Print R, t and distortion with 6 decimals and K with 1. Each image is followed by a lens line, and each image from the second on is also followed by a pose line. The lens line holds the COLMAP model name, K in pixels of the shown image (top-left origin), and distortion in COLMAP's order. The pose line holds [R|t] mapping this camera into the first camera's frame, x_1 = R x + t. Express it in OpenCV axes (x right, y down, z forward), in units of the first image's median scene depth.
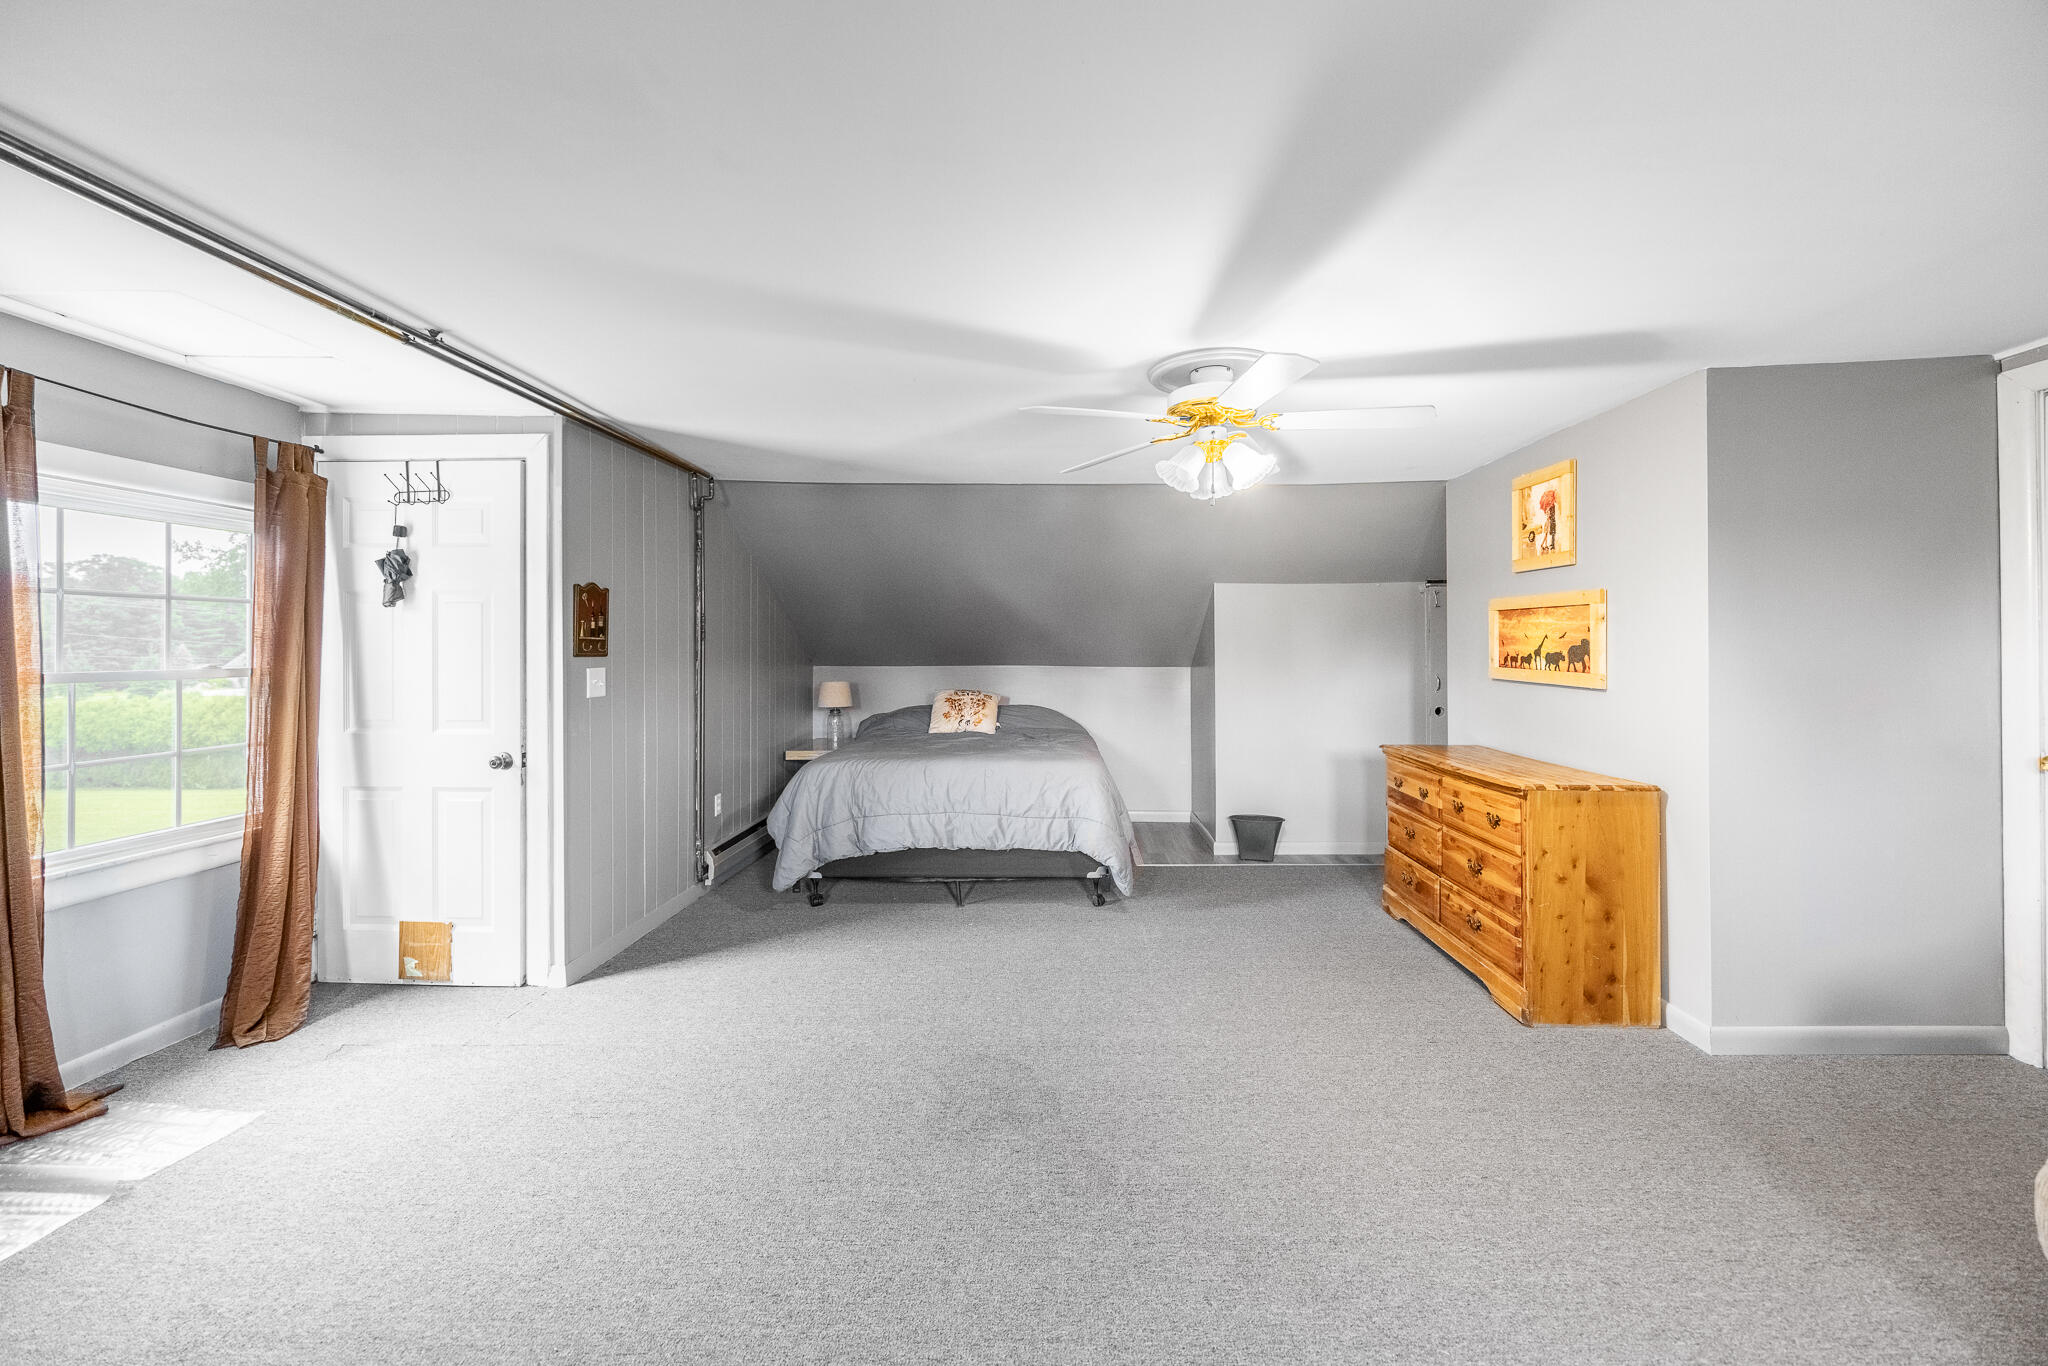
lens RADIAL K [[811.8, 0, 1040.0], [0, 811.8, 665.7], [0, 0, 1]] dist [0.000244, 0.000044]
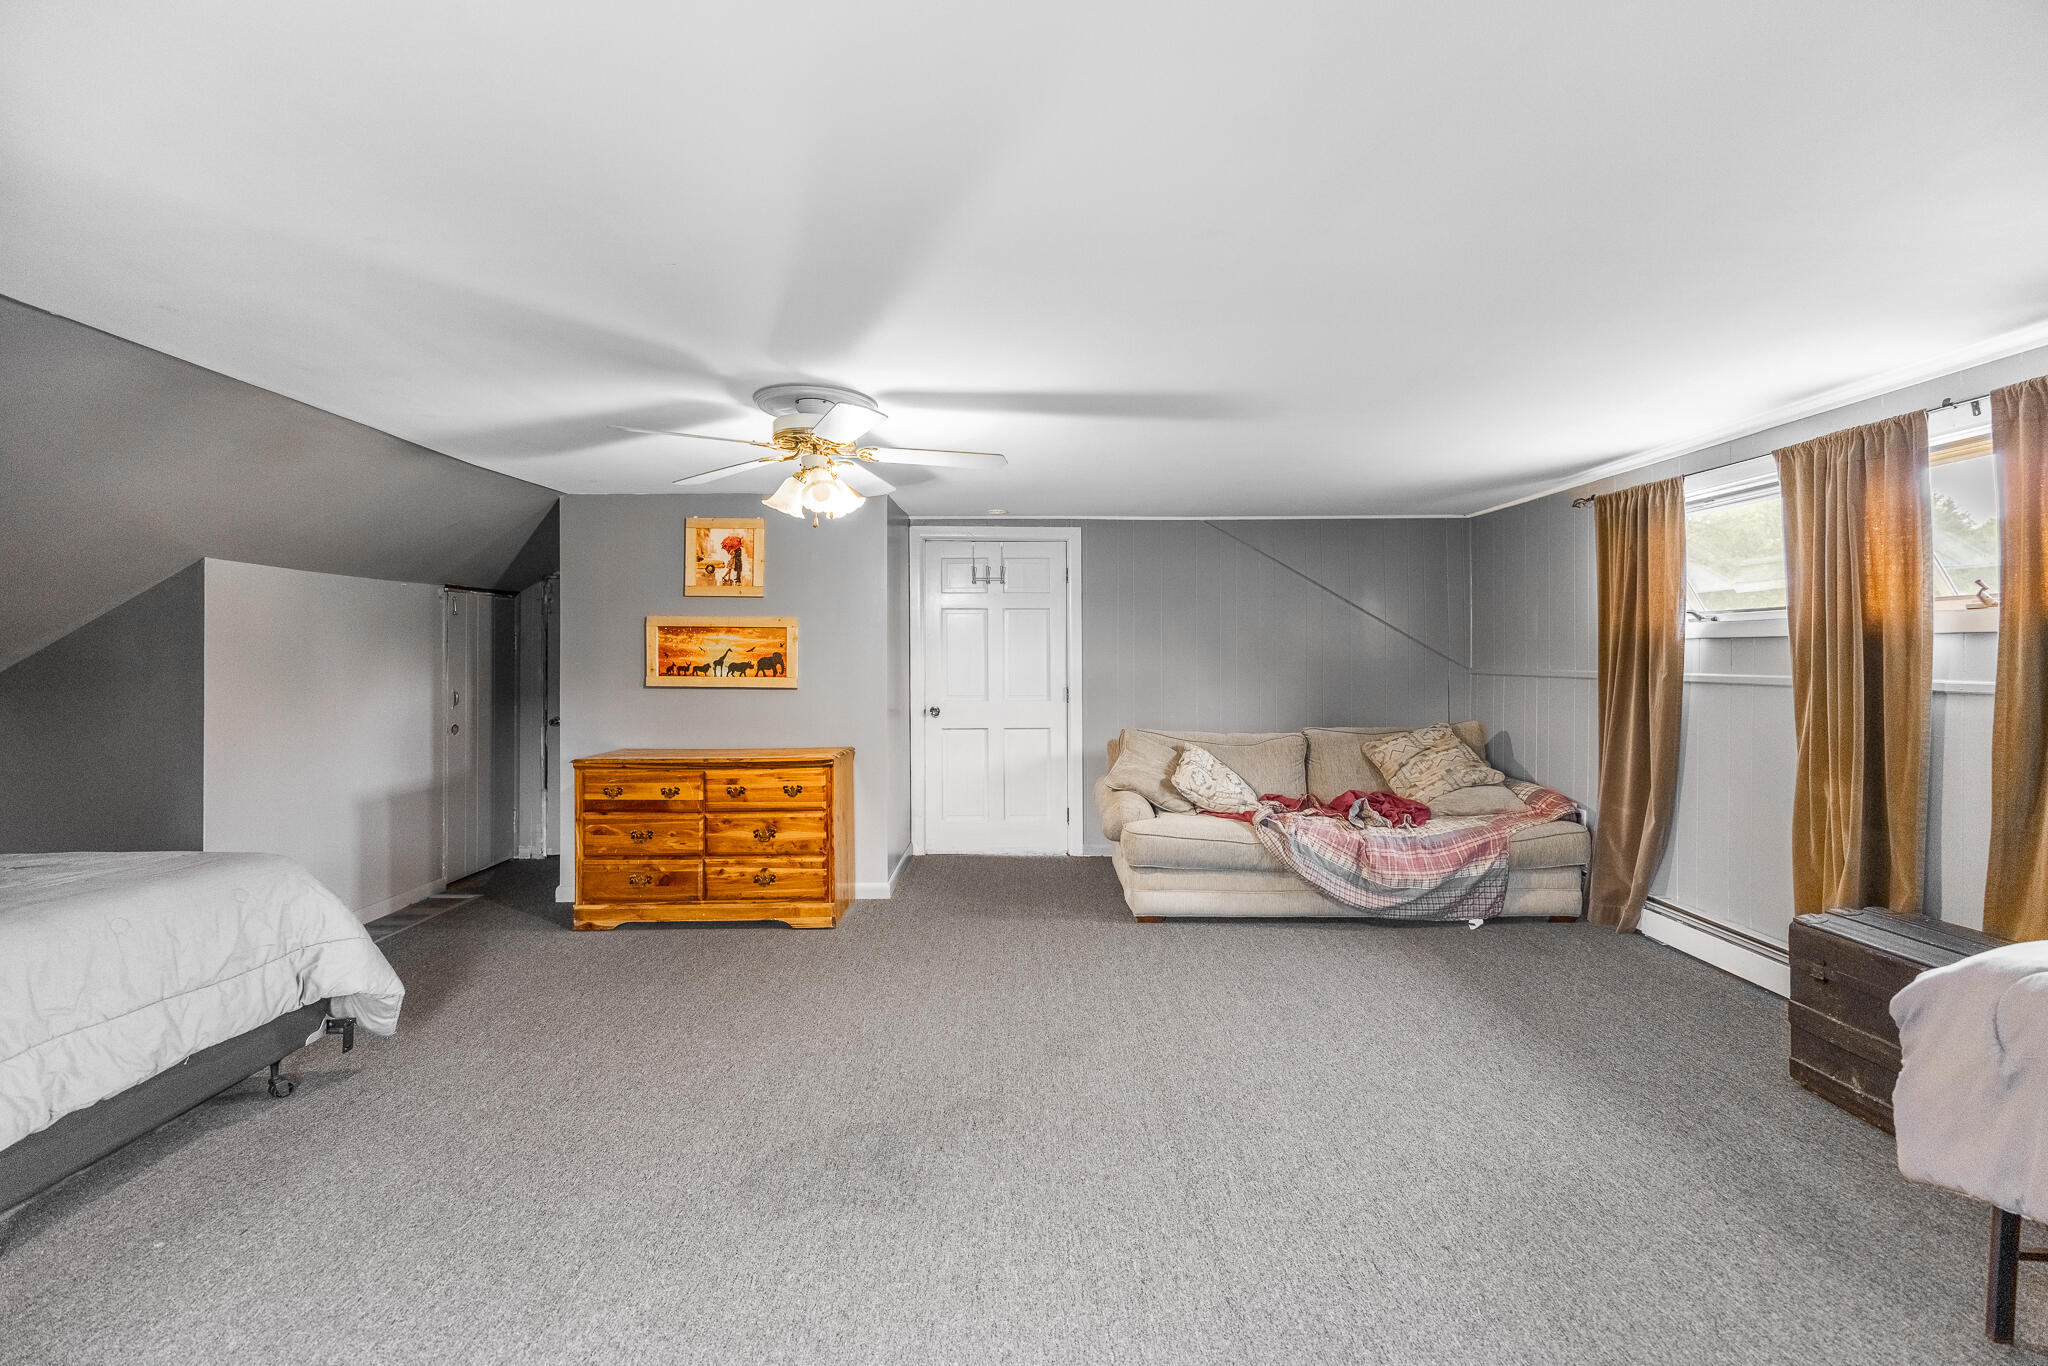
lens RADIAL K [[811.8, 0, 1040.3], [0, 811.8, 667.1], [0, 0, 1]] dist [0.000244, 0.000044]
pose [[-0.053765, -0.010836, 0.998495, -0.670907], [0.023212, 0.999657, 0.012099, -0.013527], [-0.998284, 0.023827, -0.053495, 0.581522]]
